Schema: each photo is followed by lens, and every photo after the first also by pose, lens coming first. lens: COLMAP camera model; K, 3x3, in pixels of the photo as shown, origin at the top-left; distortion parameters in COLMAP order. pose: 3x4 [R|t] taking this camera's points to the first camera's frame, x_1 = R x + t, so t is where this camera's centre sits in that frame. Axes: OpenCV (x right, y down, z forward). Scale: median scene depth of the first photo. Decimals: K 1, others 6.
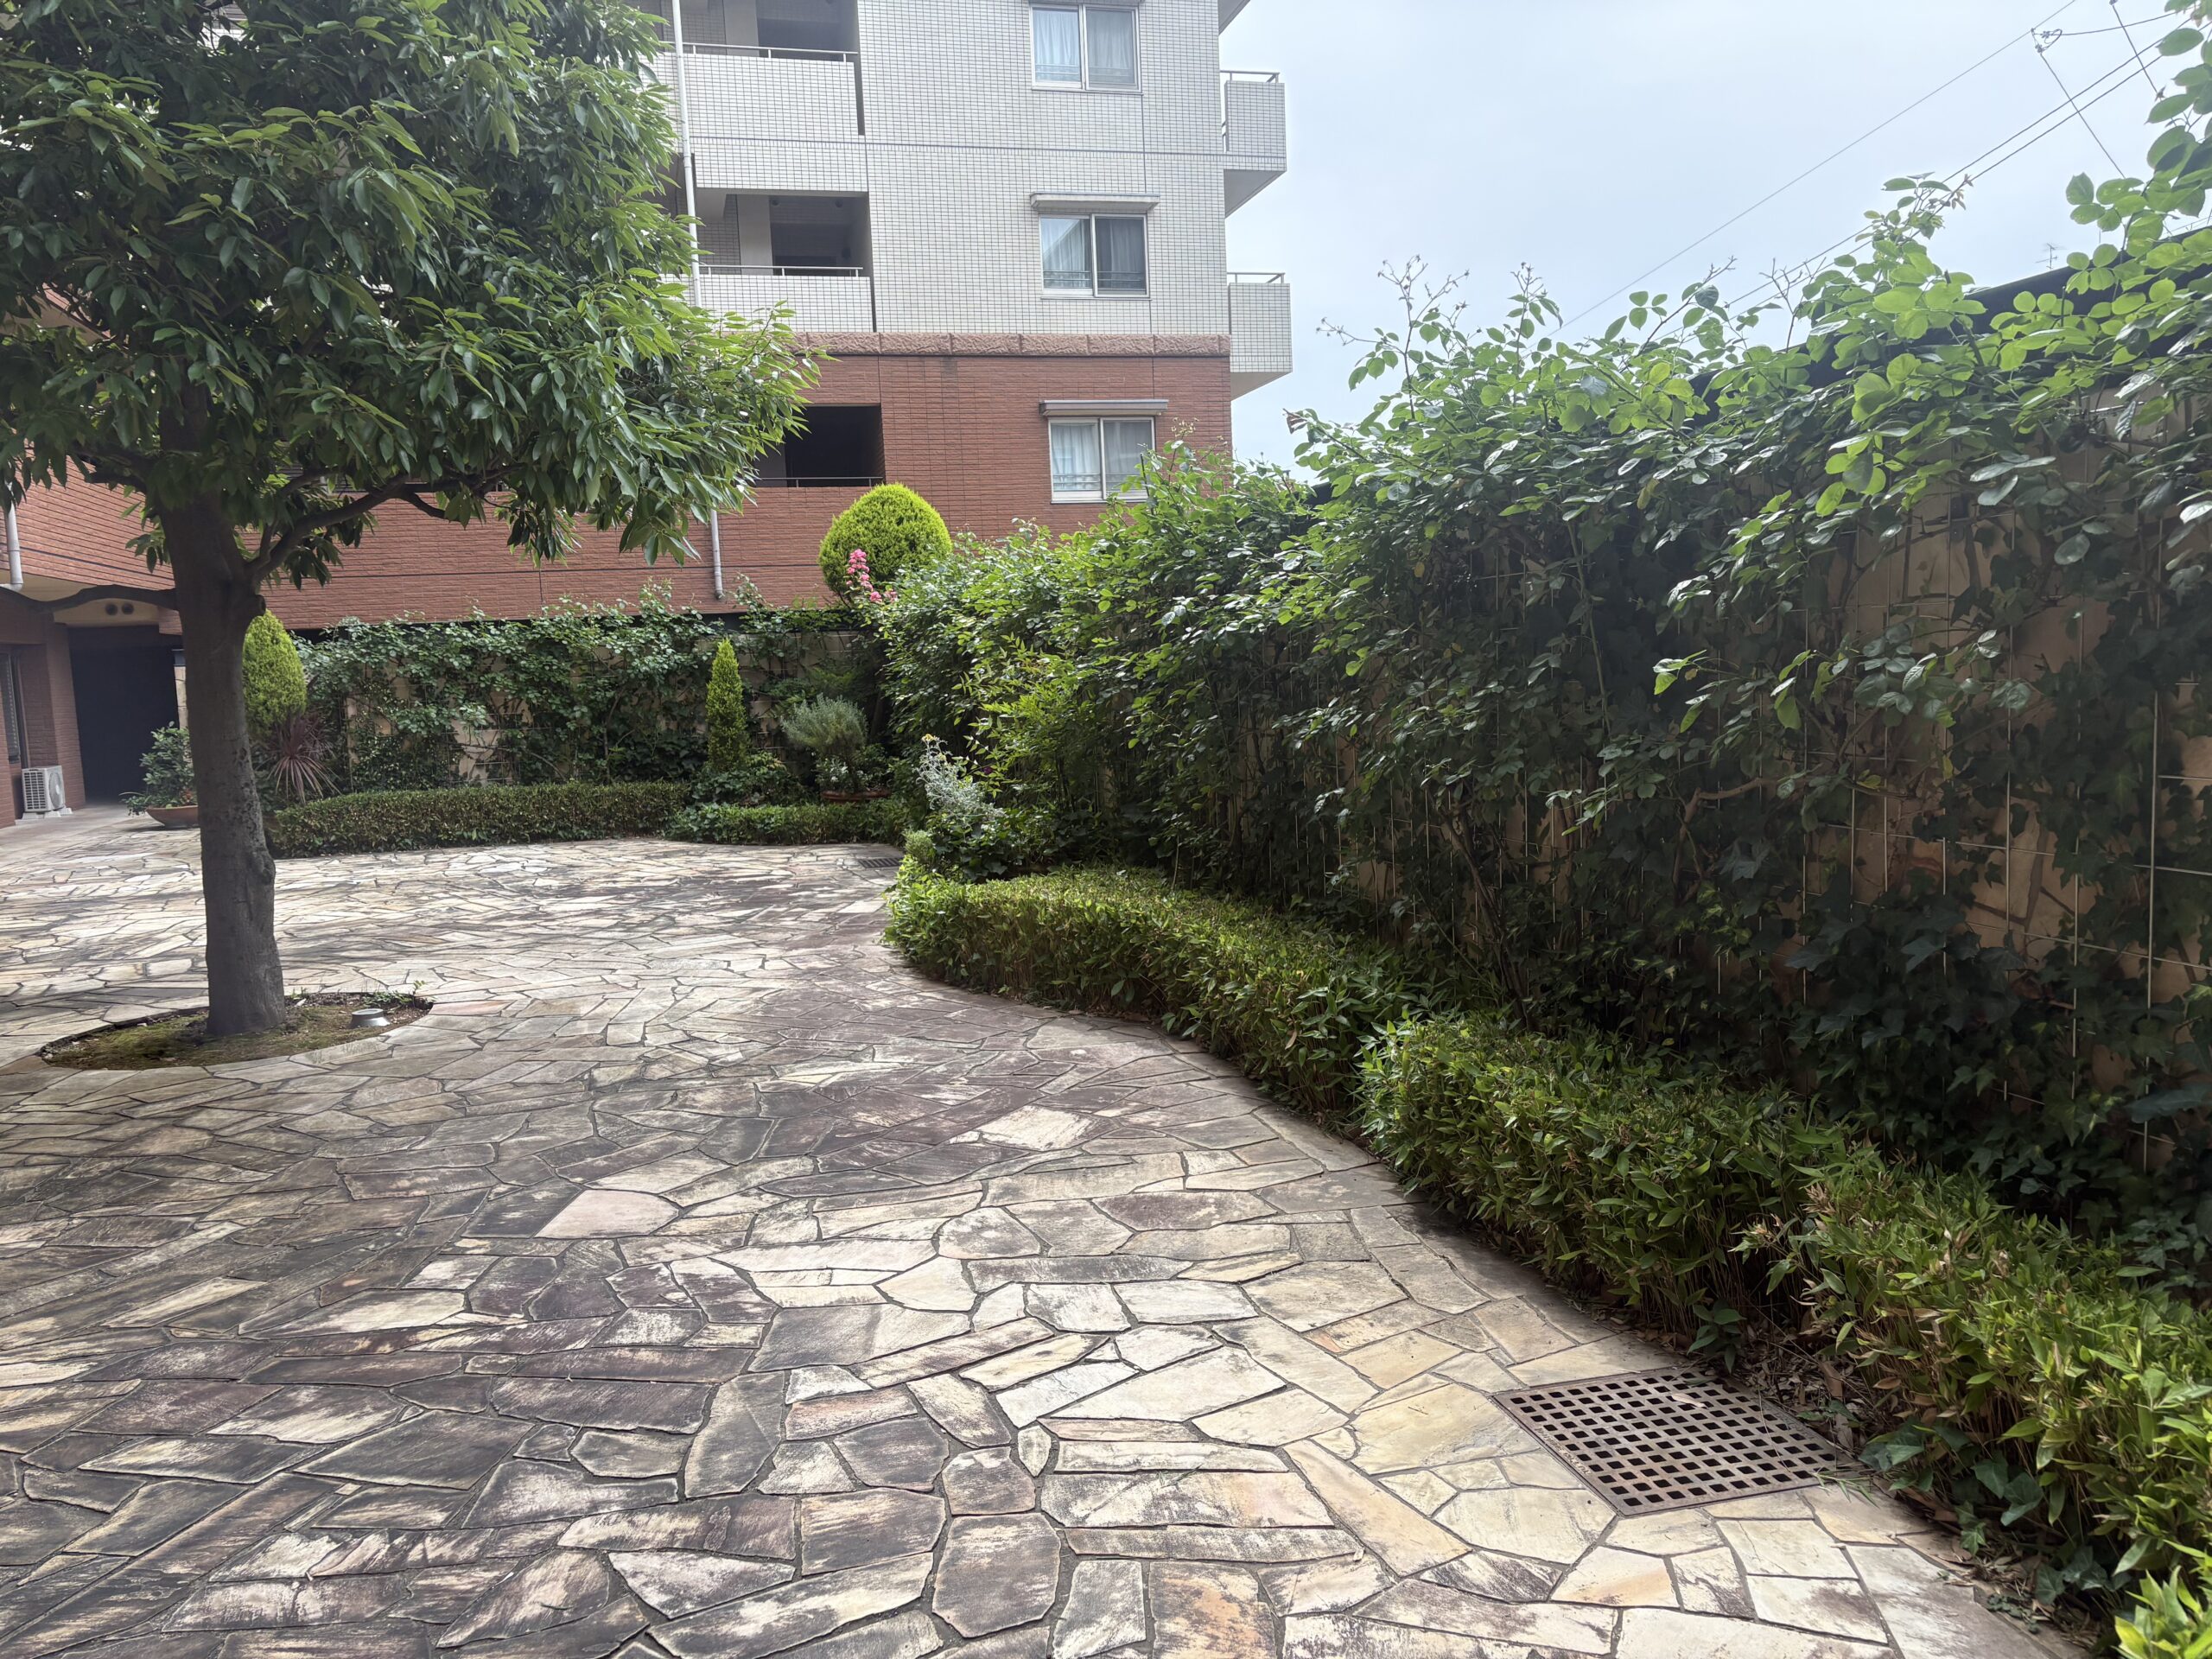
lens RADIAL K [[1680.0, 0, 1114.7], [0, 1680.0, 832.8], [0, 0, 1]] dist [0.041127, -0.034816]
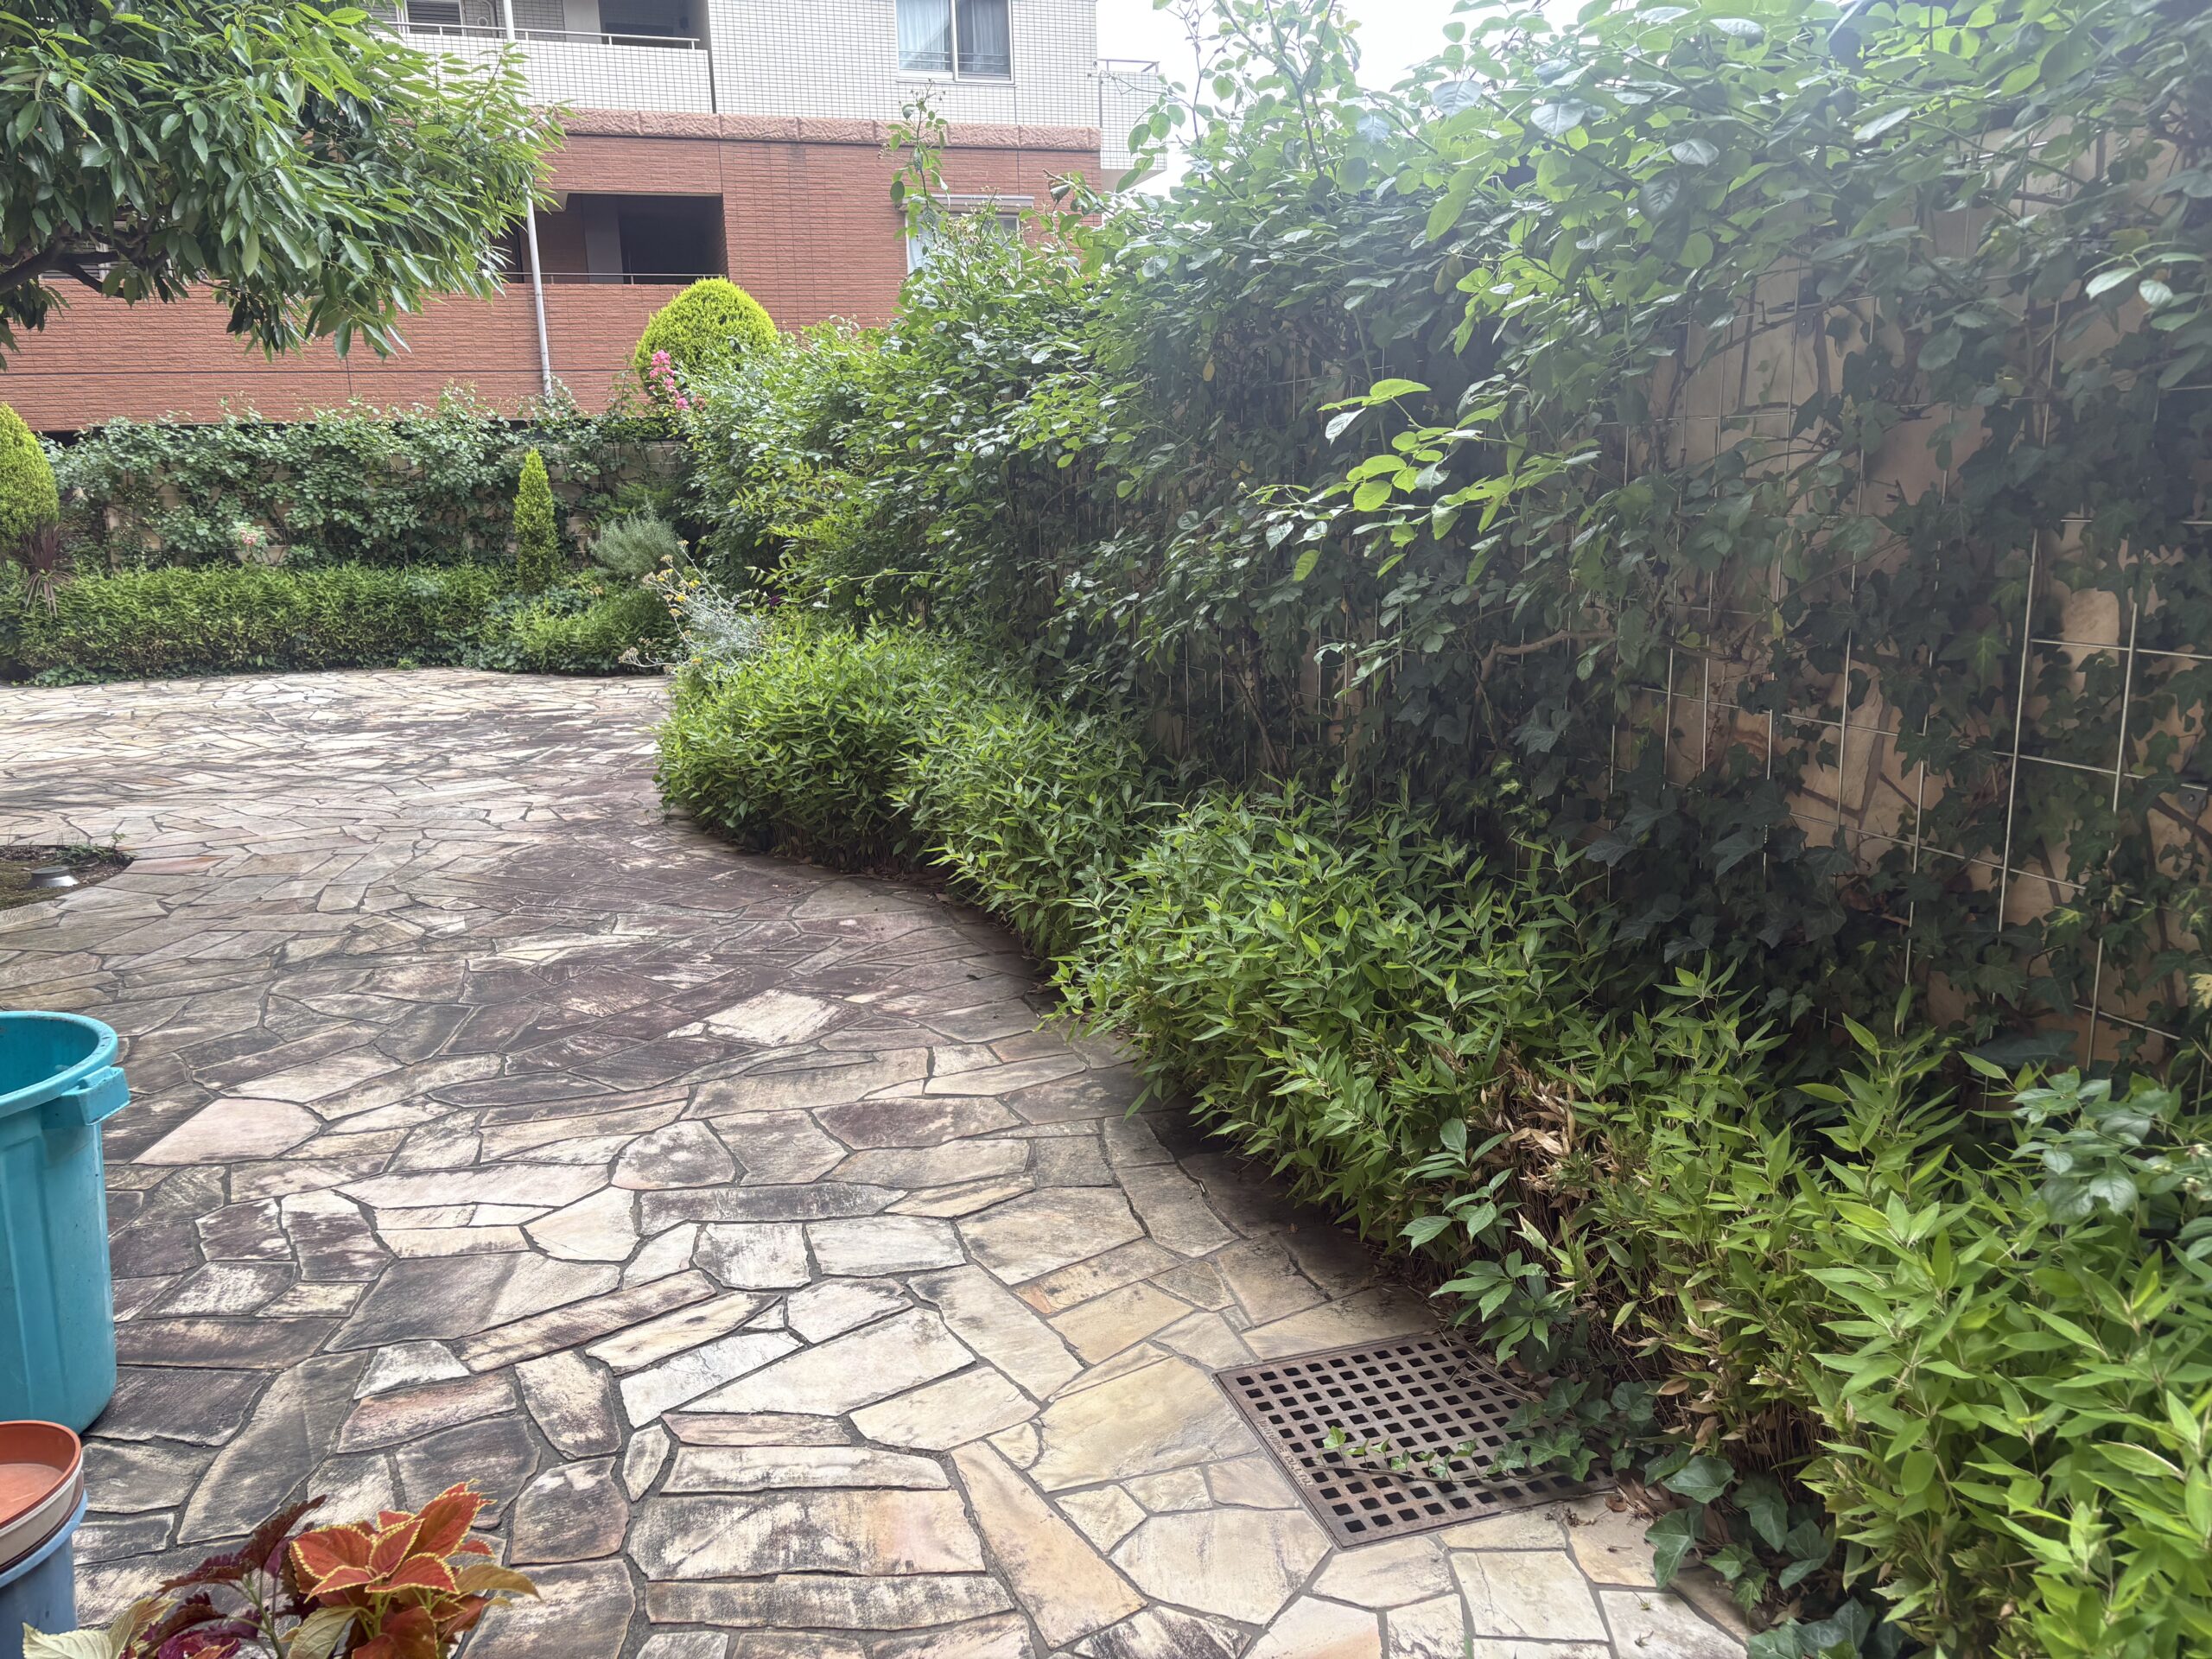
lens RADIAL K [[1680.0, 0, 1114.7], [0, 1680.0, 832.8], [0, 0, 1]] dist [0.041127, -0.034816]
pose [[0.997883, 0.001244, 0.065024, 0.099172], [-0.007934, 0.994678, 0.102725, -0.015843], [-0.064550, -0.103024, 0.992582, 0.167699]]
